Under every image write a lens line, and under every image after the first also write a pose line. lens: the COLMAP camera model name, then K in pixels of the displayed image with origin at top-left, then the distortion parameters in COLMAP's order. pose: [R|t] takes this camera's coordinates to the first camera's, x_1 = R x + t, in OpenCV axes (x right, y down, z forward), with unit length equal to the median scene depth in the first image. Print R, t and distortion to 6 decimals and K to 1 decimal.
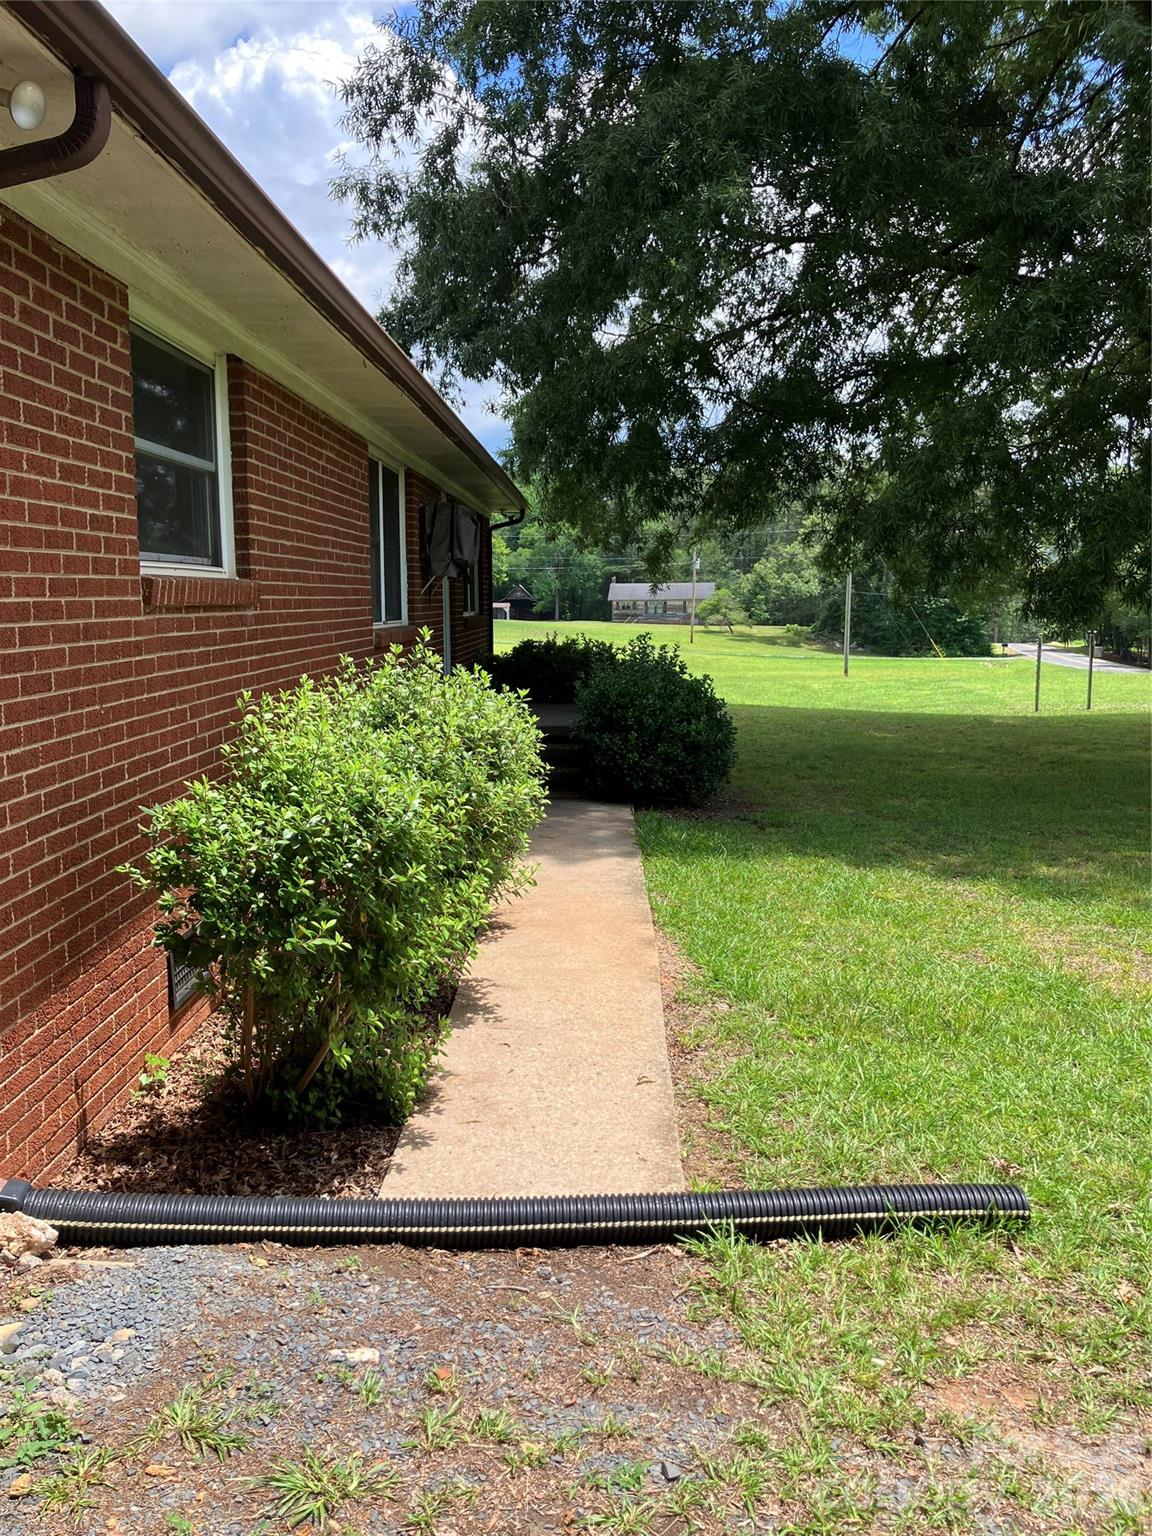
lens RADIAL K [[1243.6, 0, 574.4], [0, 1243.6, 770.3], [0, 0, 1]] dist [0.018749, -0.020760]
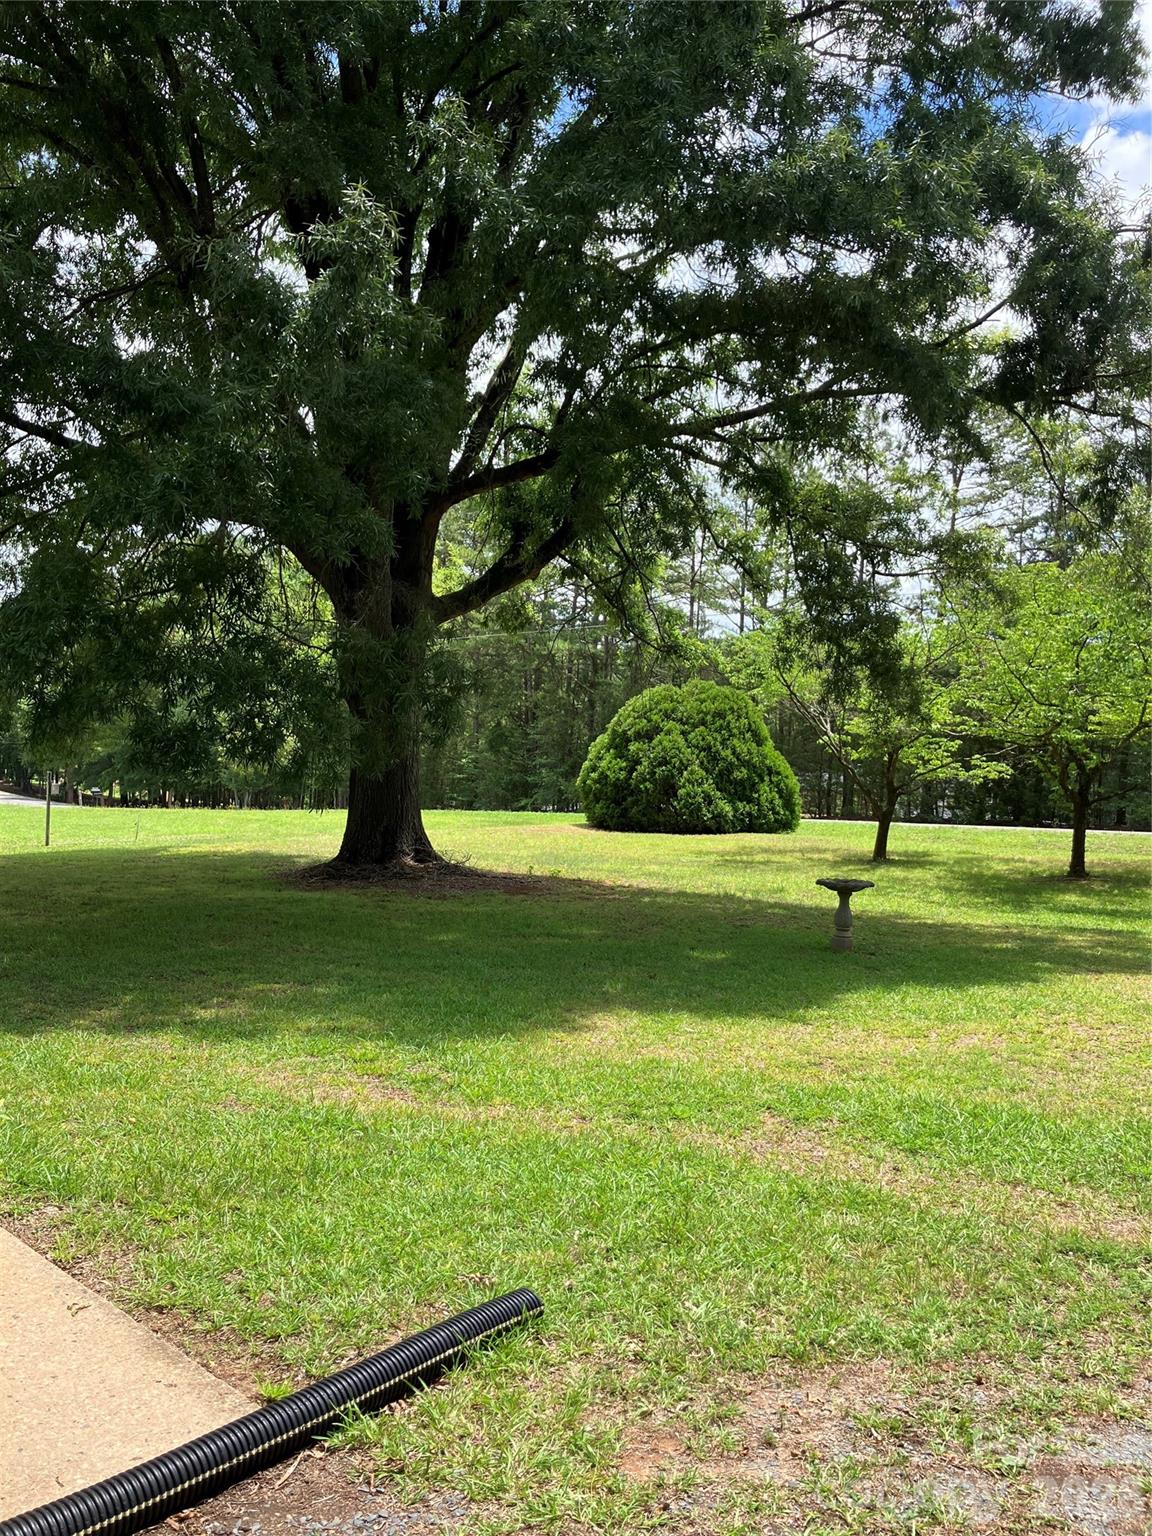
lens RADIAL K [[1243.6, 0, 573.9], [0, 1243.6, 766.9], [0, 0, 1]] dist [0.018749, -0.020760]
pose [[0.685338, 0.016186, 0.728045, -0.486476], [0.065108, 0.994387, -0.083396, -0.048747], [-0.725308, 0.104556, 0.680438, 0.138732]]
